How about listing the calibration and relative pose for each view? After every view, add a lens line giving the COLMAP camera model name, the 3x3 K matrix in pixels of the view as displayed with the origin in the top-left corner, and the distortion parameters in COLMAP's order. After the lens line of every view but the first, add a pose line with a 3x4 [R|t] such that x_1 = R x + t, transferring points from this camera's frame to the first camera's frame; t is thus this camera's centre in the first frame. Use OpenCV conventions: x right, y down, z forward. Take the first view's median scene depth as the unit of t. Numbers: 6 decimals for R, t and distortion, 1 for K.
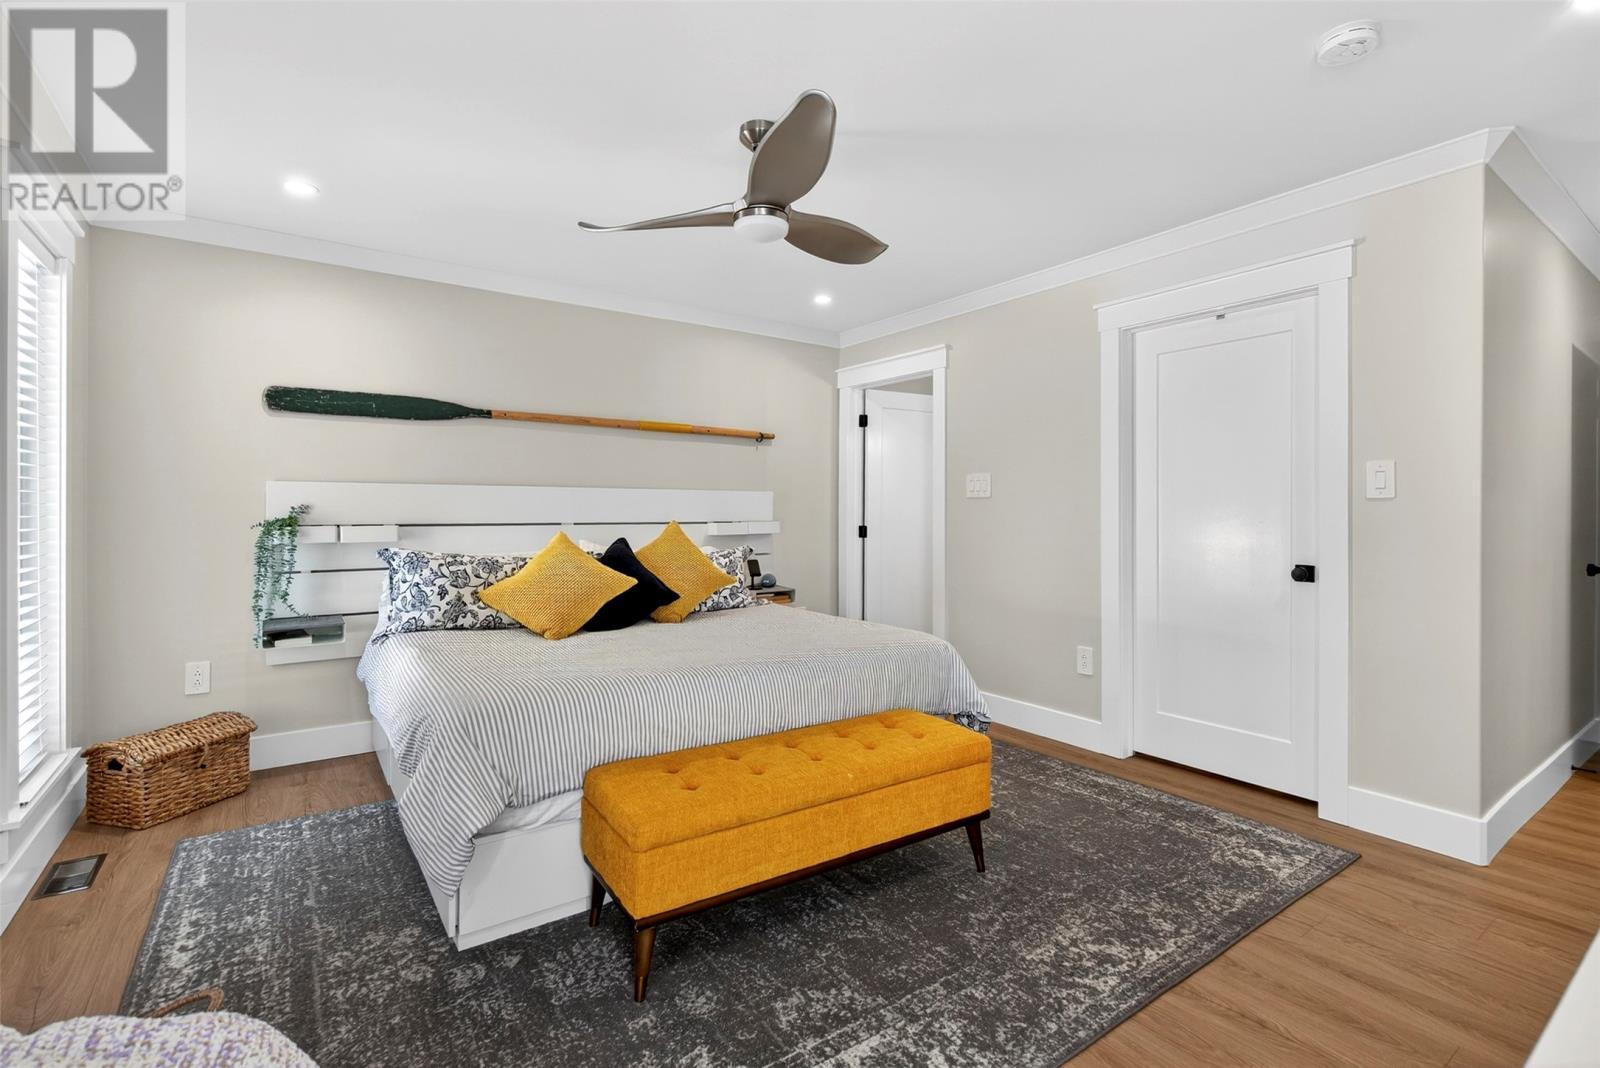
lens RADIAL K [[729.3, 0, 798.4], [0, 729.3, 521.4], [0, 0, 1]] dist [0.002611, -0.000283]
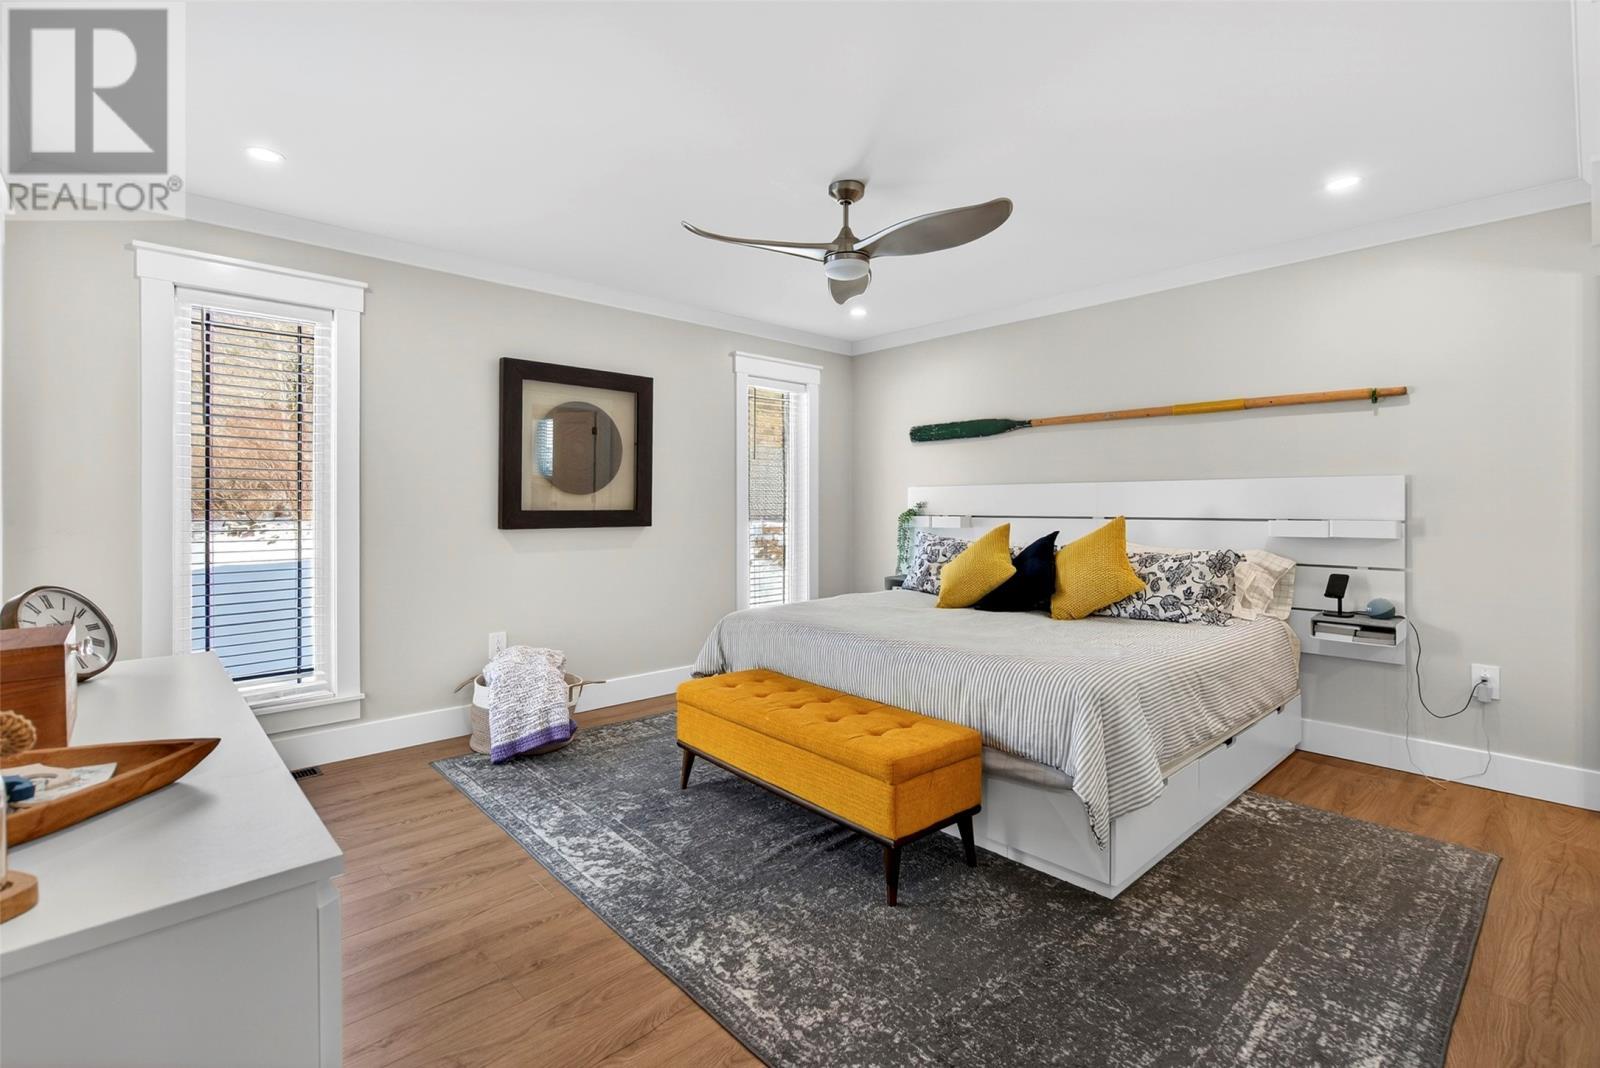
lens RADIAL K [[729.3, 0, 798.4], [0, 729.3, 521.4], [0, 0, 1]] dist [0.002611, -0.000283]
pose [[0.132182, 0.018023, -0.991062, 1.083859], [-0.014648, 0.999761, 0.016228, -0.004346], [0.991117, 0.012372, 0.132415, 0.741226]]
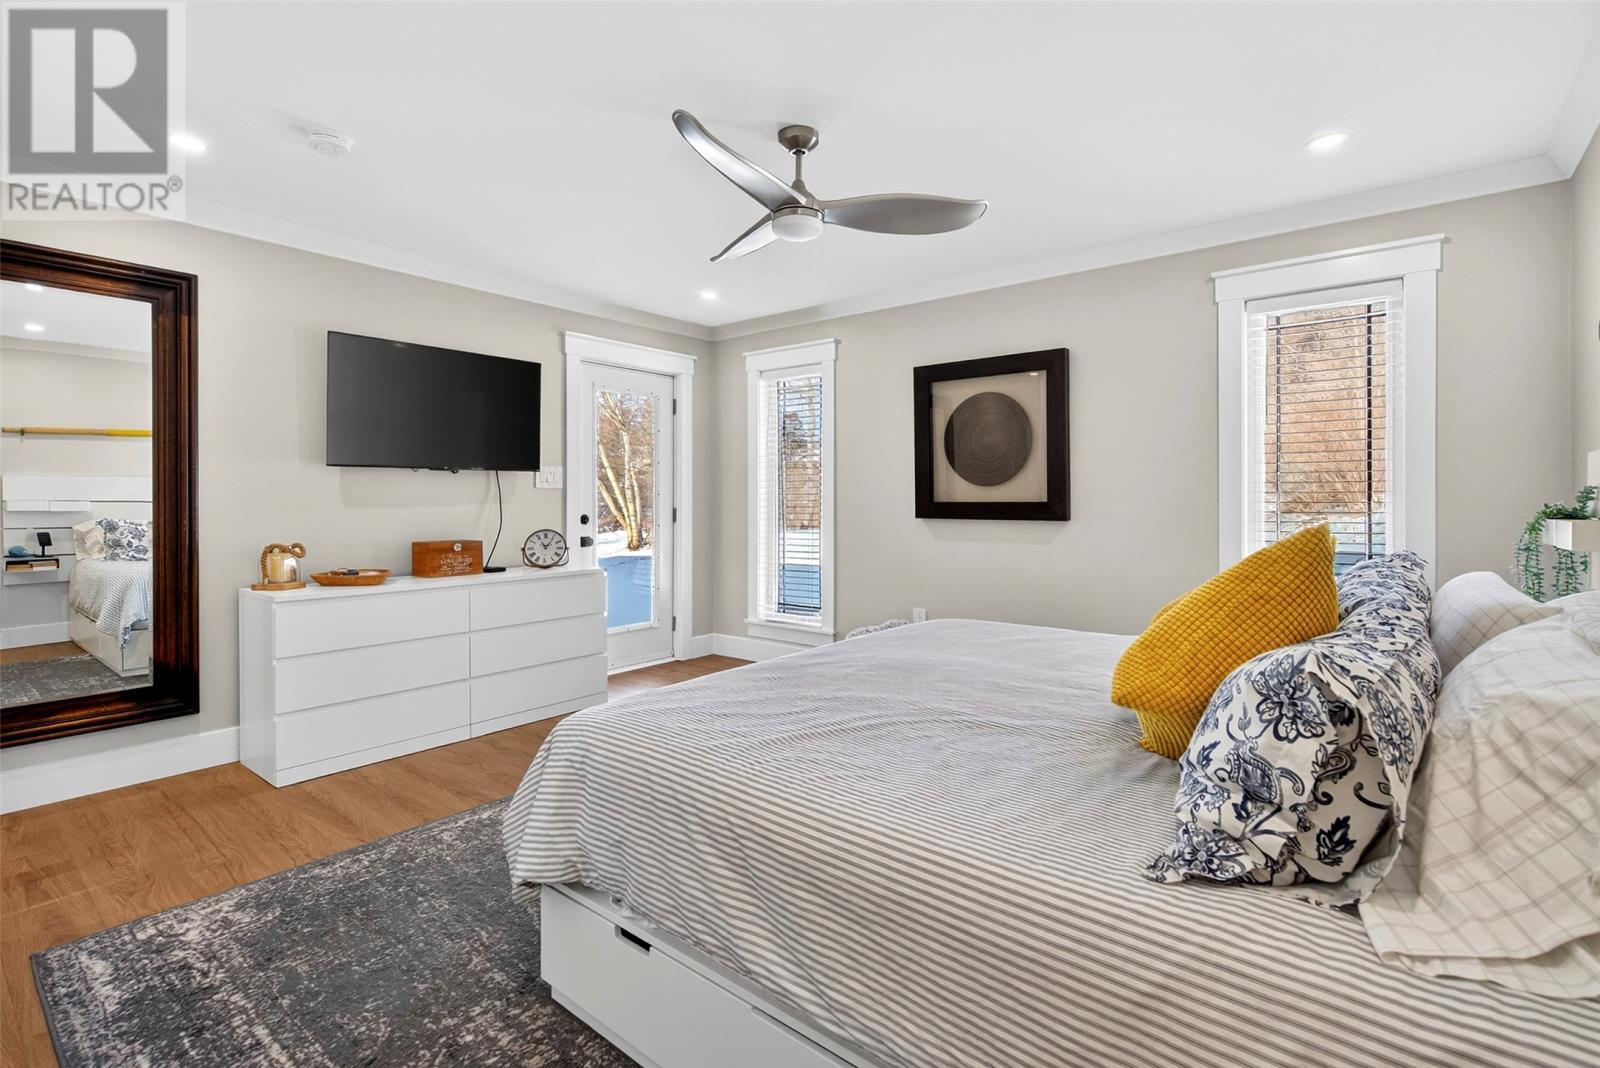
lens RADIAL K [[743.2, 0, 805.0], [0, 743.2, 517.6], [0, 0, 1]] dist [0.001343, 0.000234]
pose [[-0.961857, 0.006087, -0.273486, 0.221641], [-0.004740, 0.999231, 0.038911, -0.023039], [0.273513, 0.038723, -0.961089, 1.974583]]
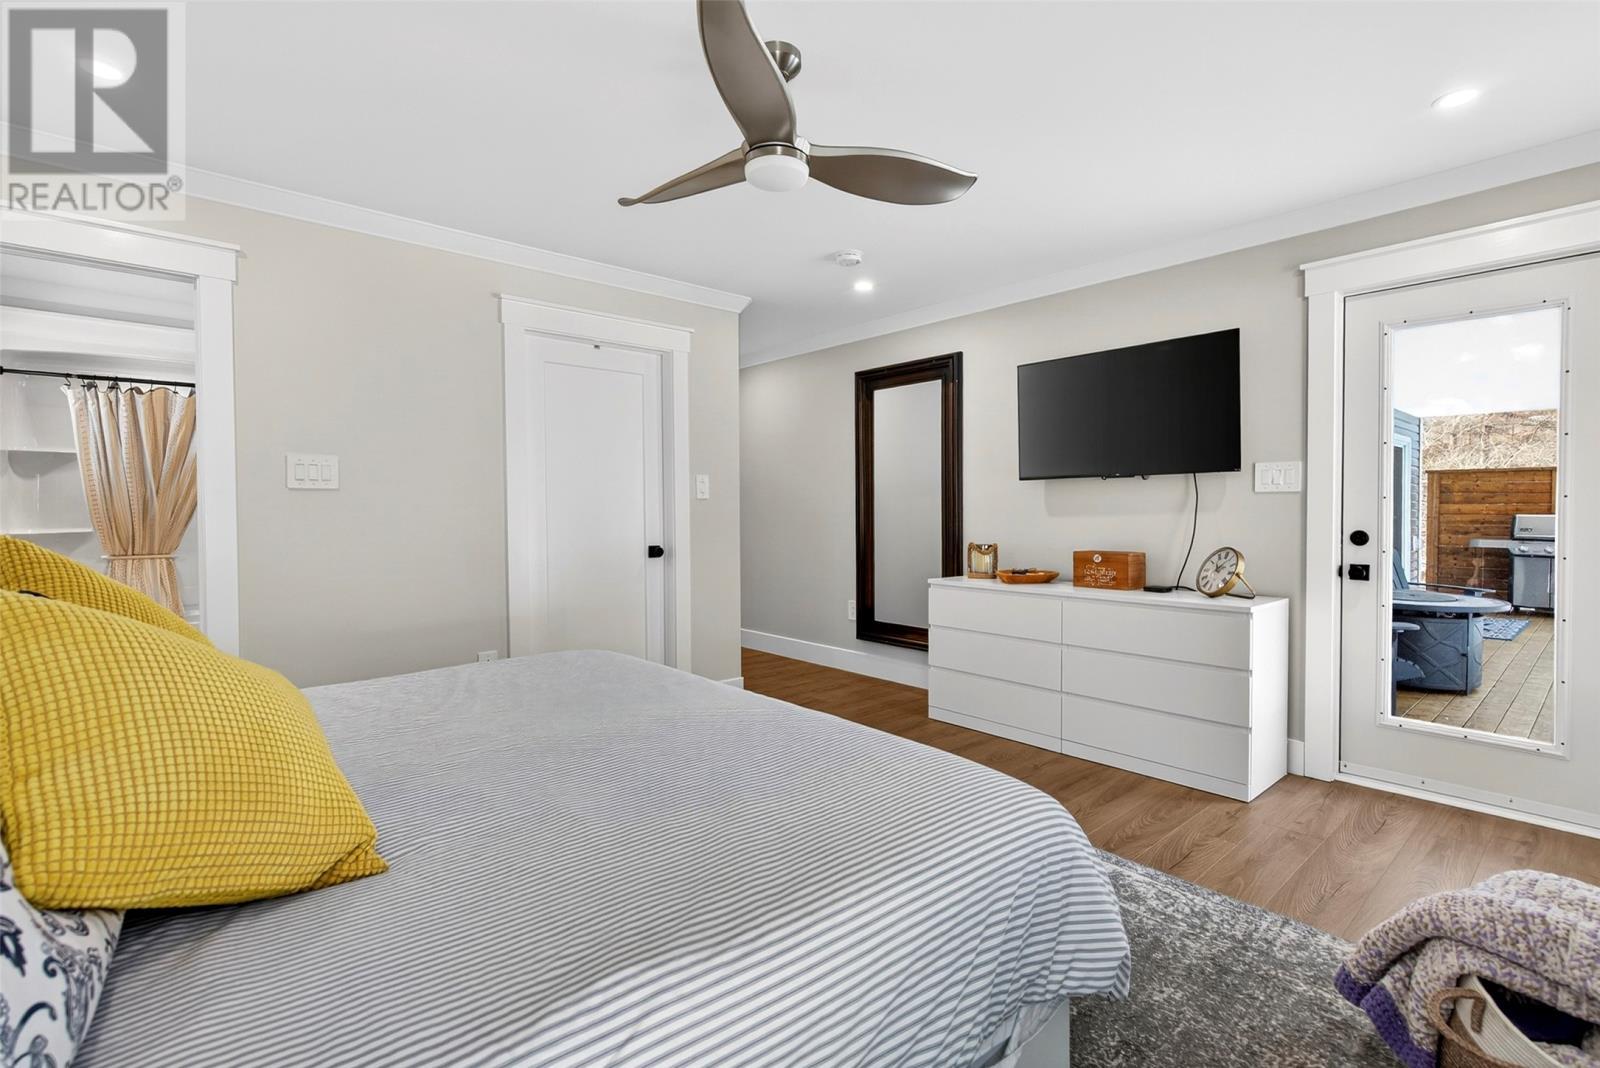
lens RADIAL K [[743.2, 0, 805.0], [0, 743.2, 517.6], [0, 0, 1]] dist [0.001343, 0.000234]
pose [[-0.101962, -0.011365, 0.994723, -0.896900], [0.018838, 0.999733, 0.013353, -0.008964], [-0.994610, 0.020100, -0.101721, 1.024940]]
